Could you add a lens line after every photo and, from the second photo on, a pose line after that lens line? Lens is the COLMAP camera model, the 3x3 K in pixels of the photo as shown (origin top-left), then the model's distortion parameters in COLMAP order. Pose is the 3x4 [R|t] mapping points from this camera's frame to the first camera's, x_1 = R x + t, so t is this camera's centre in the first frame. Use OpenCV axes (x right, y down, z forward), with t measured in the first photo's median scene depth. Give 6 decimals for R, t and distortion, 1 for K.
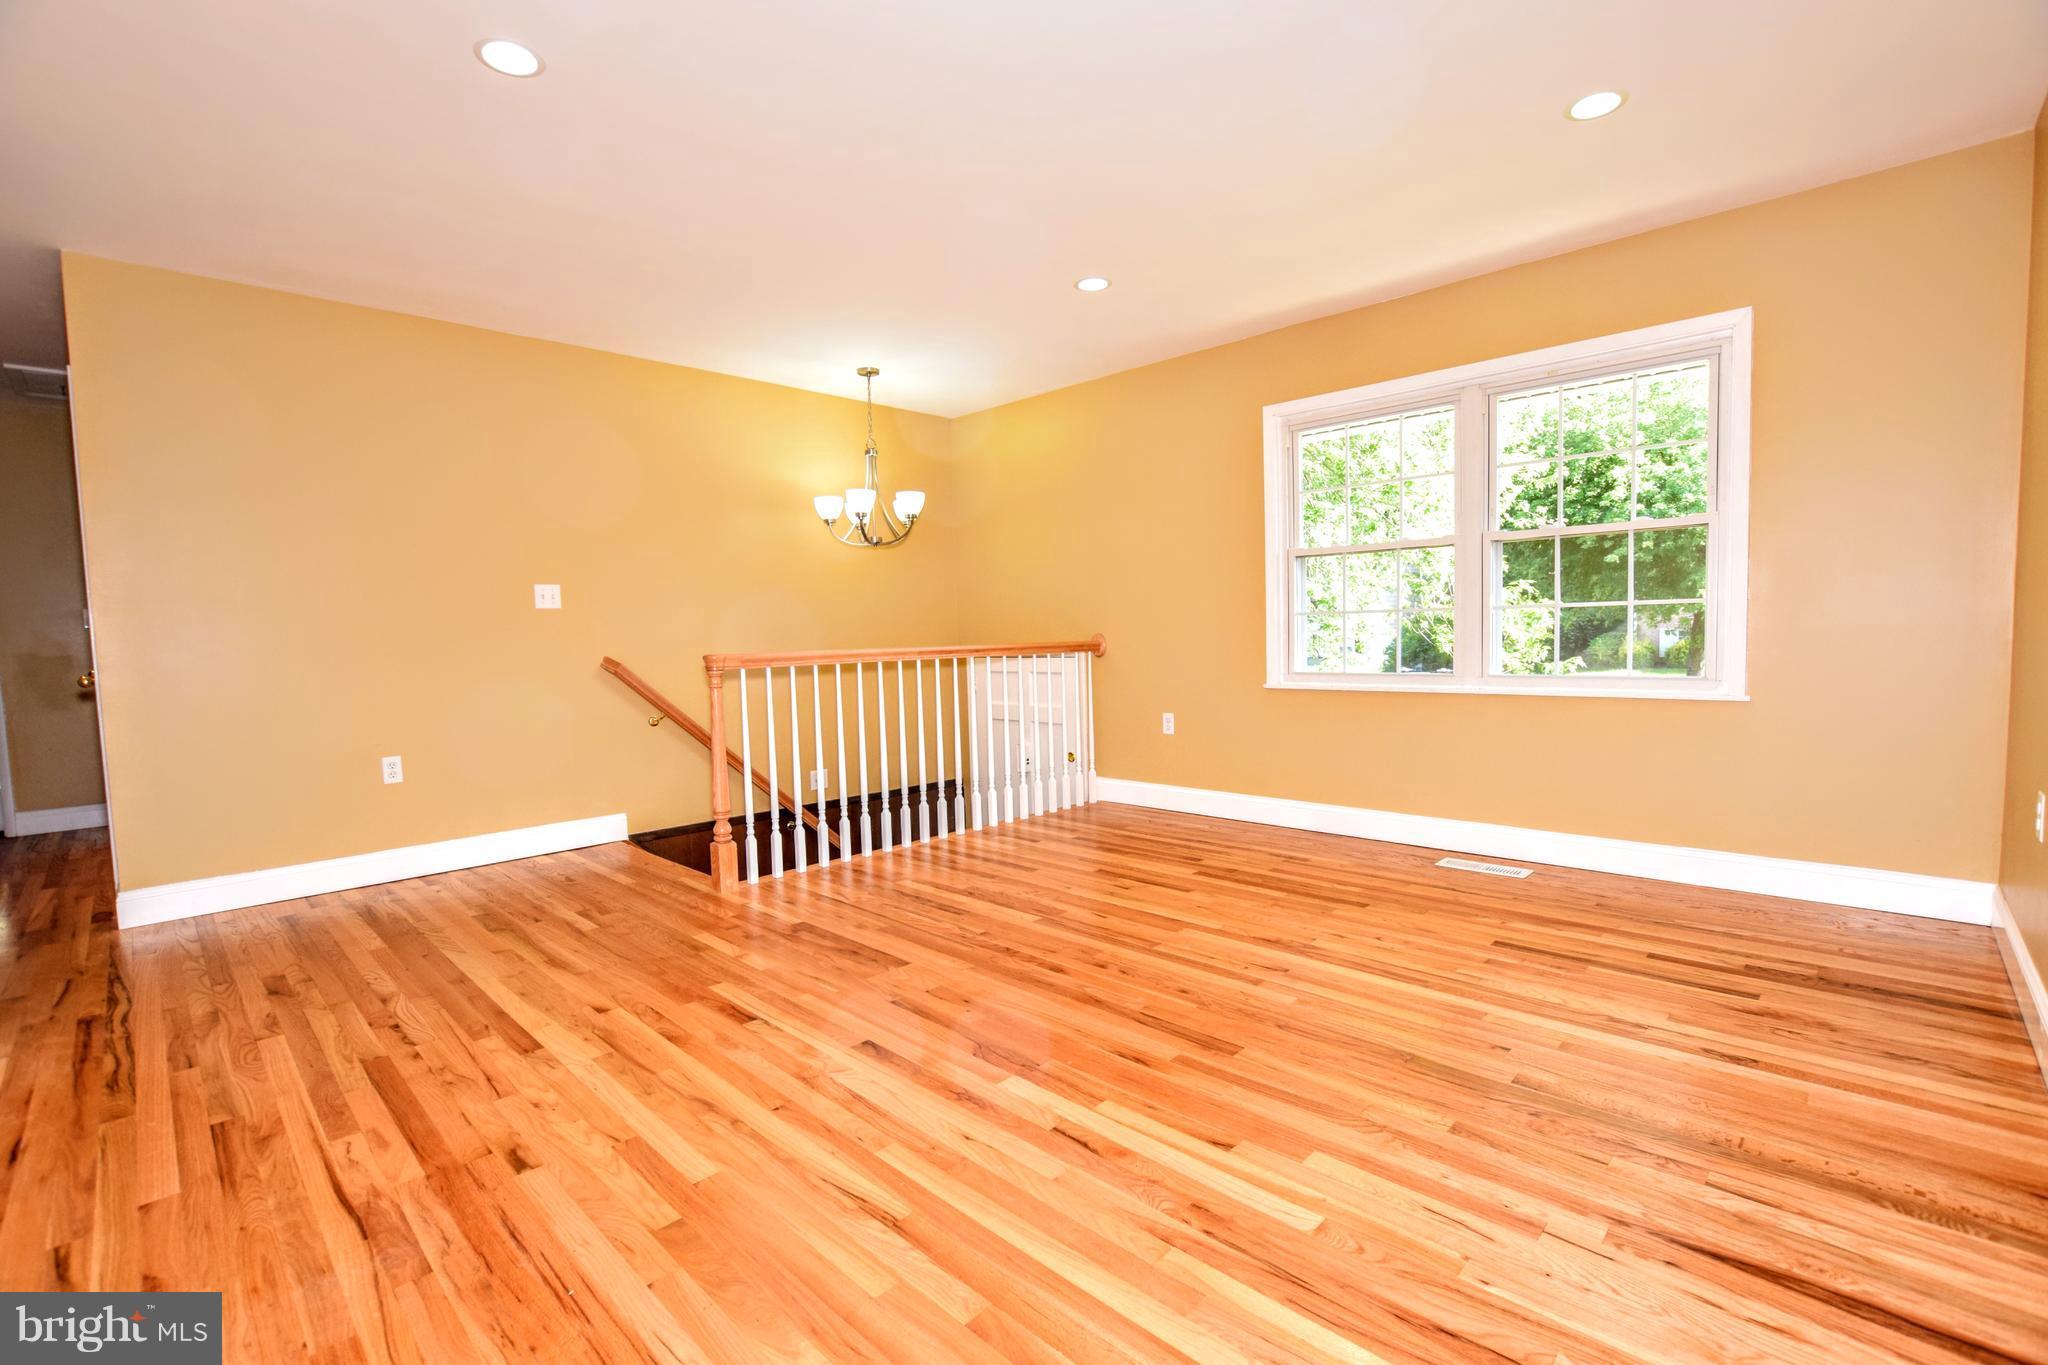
lens RADIAL K [[914.0, 0, 1029.5], [0, 914.0, 688.9], [0, 0, 1]] dist [-0.021369, 0.000777]
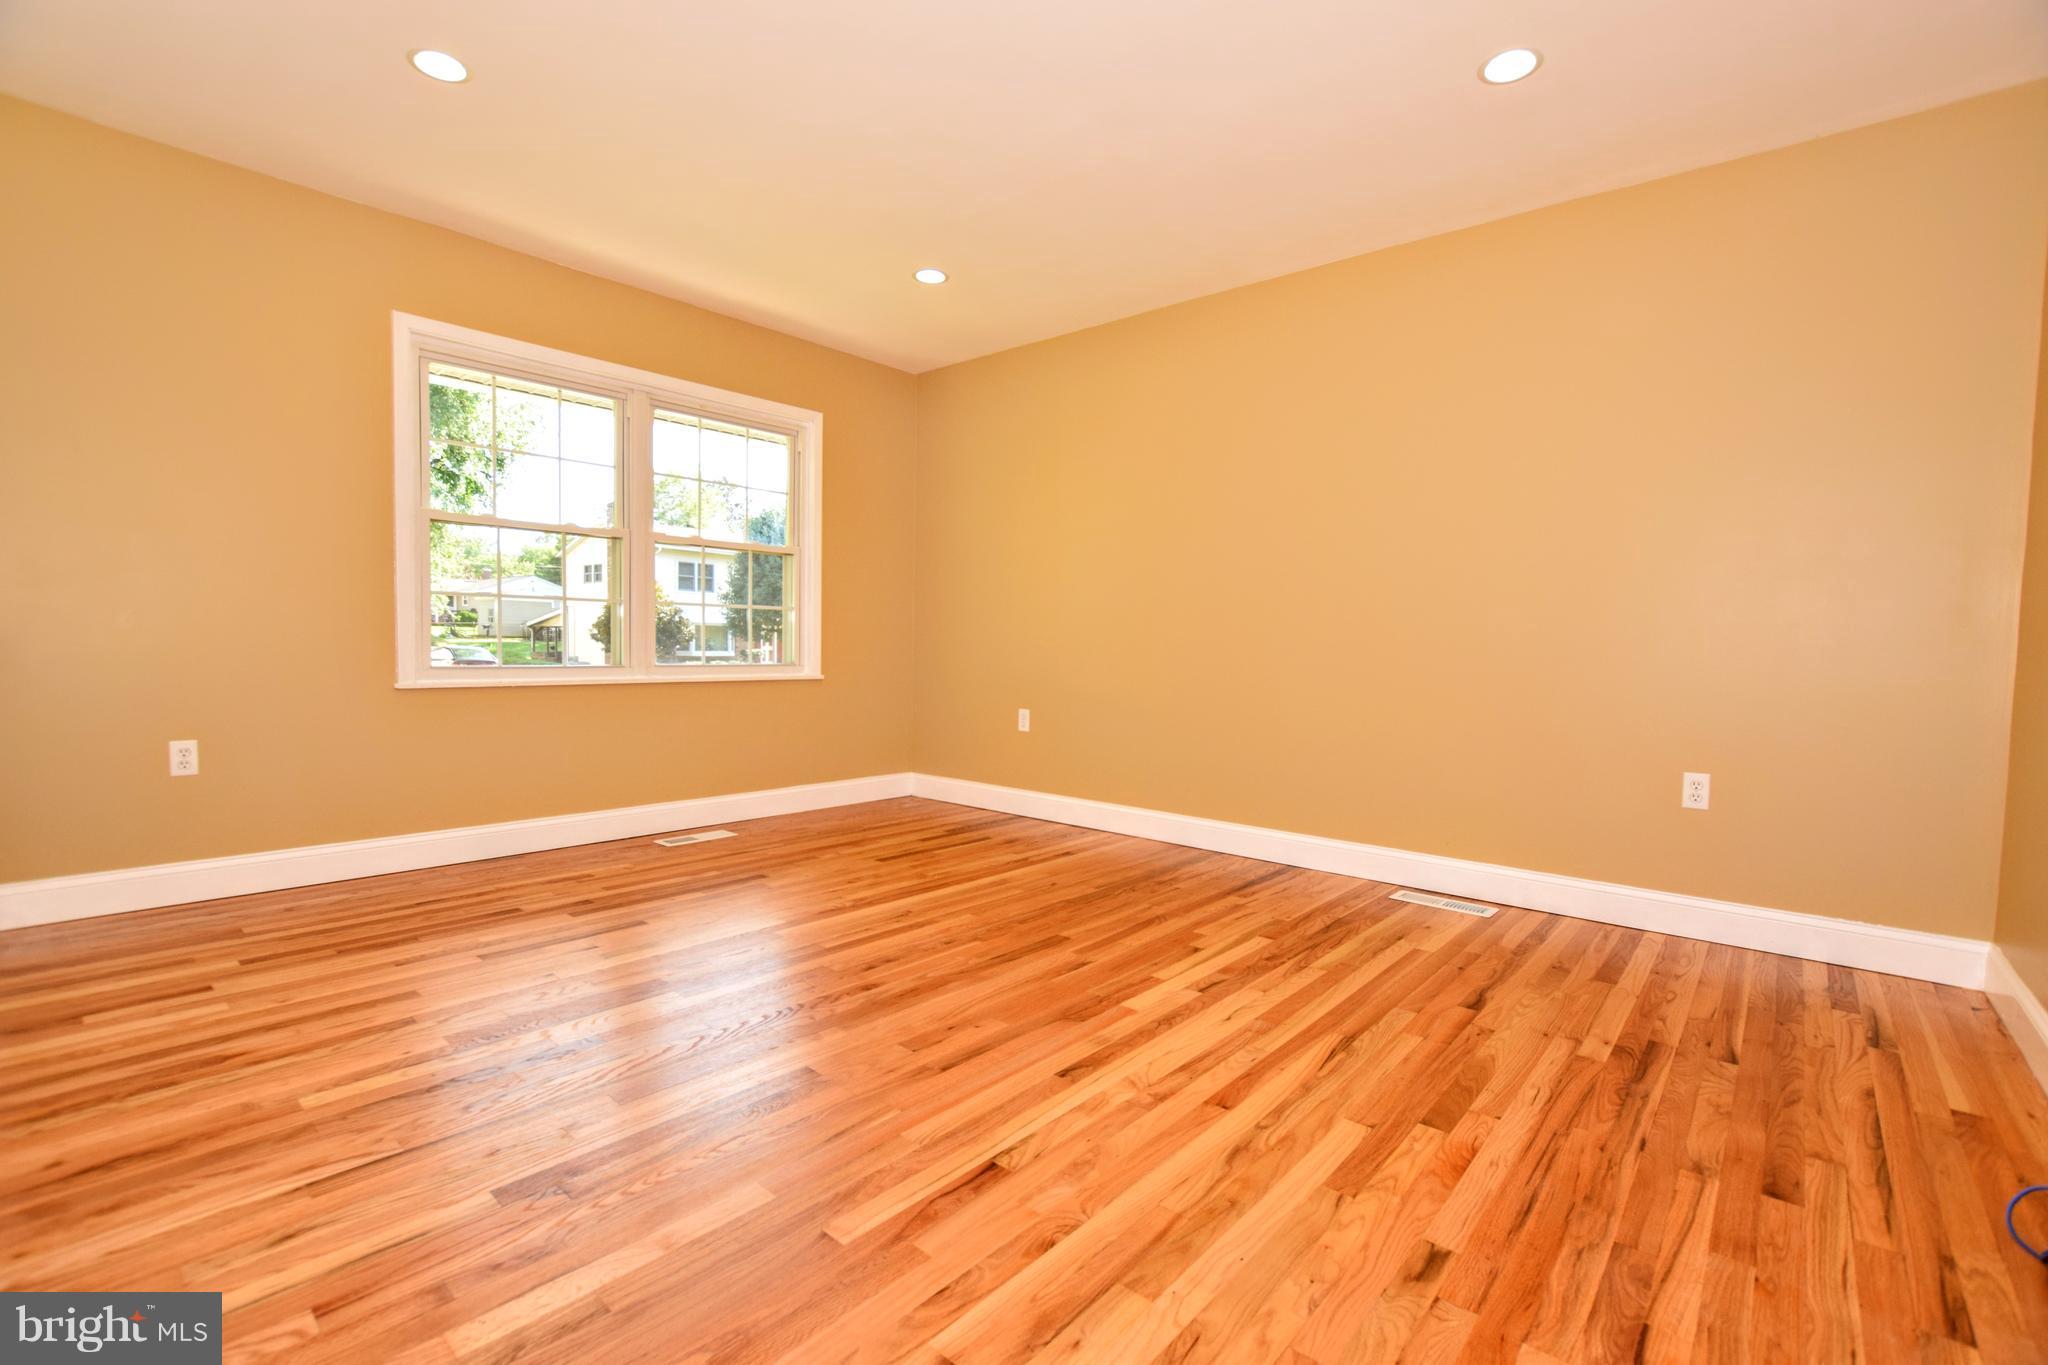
lens RADIAL K [[914.0, 0, 1029.5], [0, 914.0, 688.9], [0, 0, 1]] dist [-0.021369, 0.000777]
pose [[-0.072038, -0.021186, 0.997177, -1.075405], [0.045623, 0.998658, 0.024513, 0.012517], [-0.996358, 0.047260, -0.070974, 1.146780]]
